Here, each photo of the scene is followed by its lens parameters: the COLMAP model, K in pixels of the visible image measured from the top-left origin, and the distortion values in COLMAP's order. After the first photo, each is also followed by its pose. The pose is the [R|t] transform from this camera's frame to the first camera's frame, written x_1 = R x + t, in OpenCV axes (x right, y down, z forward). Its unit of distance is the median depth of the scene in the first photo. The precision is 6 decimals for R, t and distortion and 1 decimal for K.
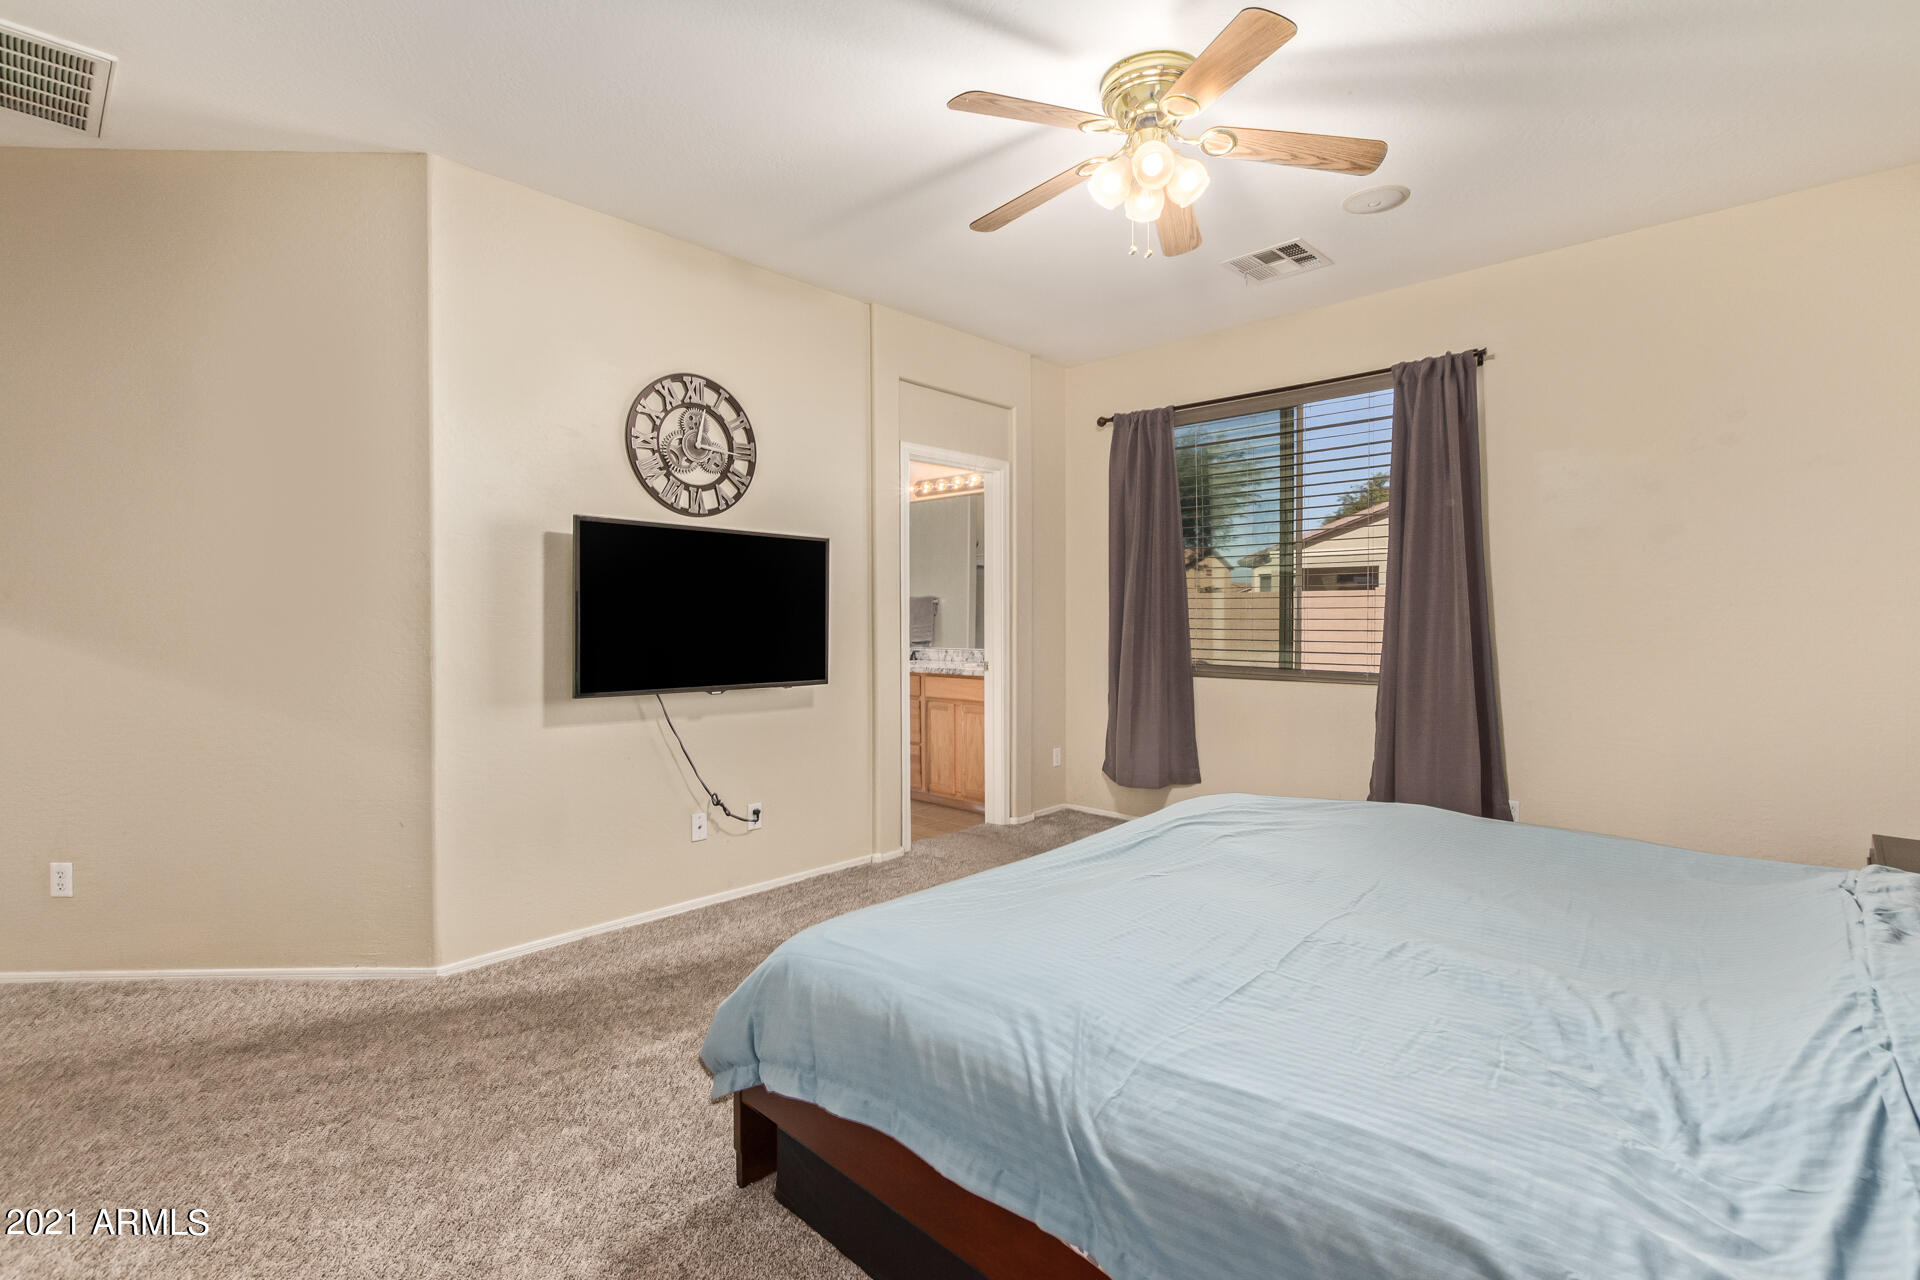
lens RADIAL K [[890.8, 0, 952.3], [0, 890.8, 635.1], [0, 0, 1]] dist [-0.000153, -0.000270]
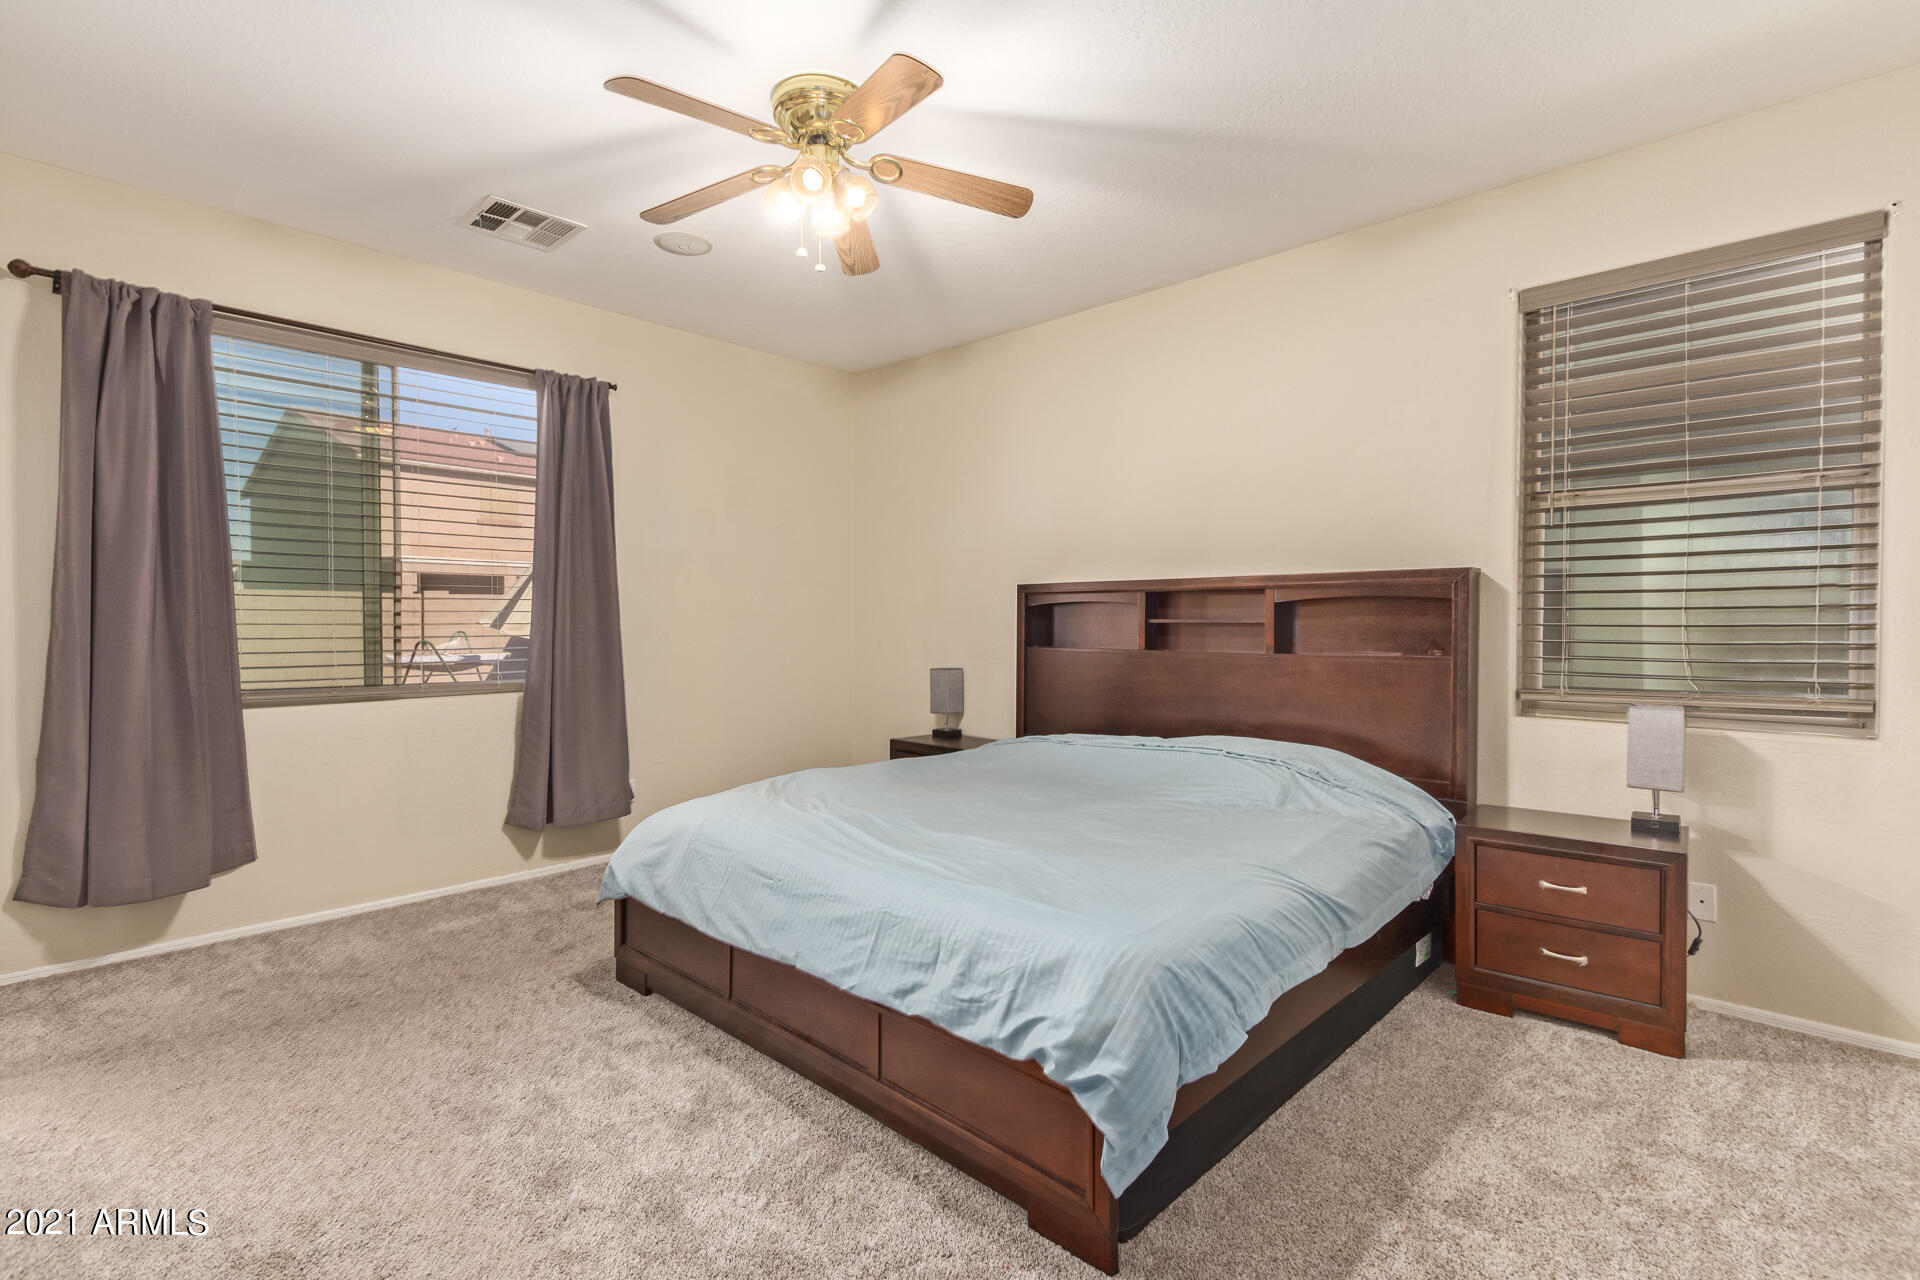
lens RADIAL K [[895.0, 0, 973.8], [0, 895.0, 618.0], [0, 0, 1]] dist [0.009390, -0.001389]
pose [[-0.019798, -0.002303, 0.999801, -0.449295], [0.017446, 0.999844, 0.002649, -0.015927], [-0.999652, 0.017495, -0.019755, 0.471682]]
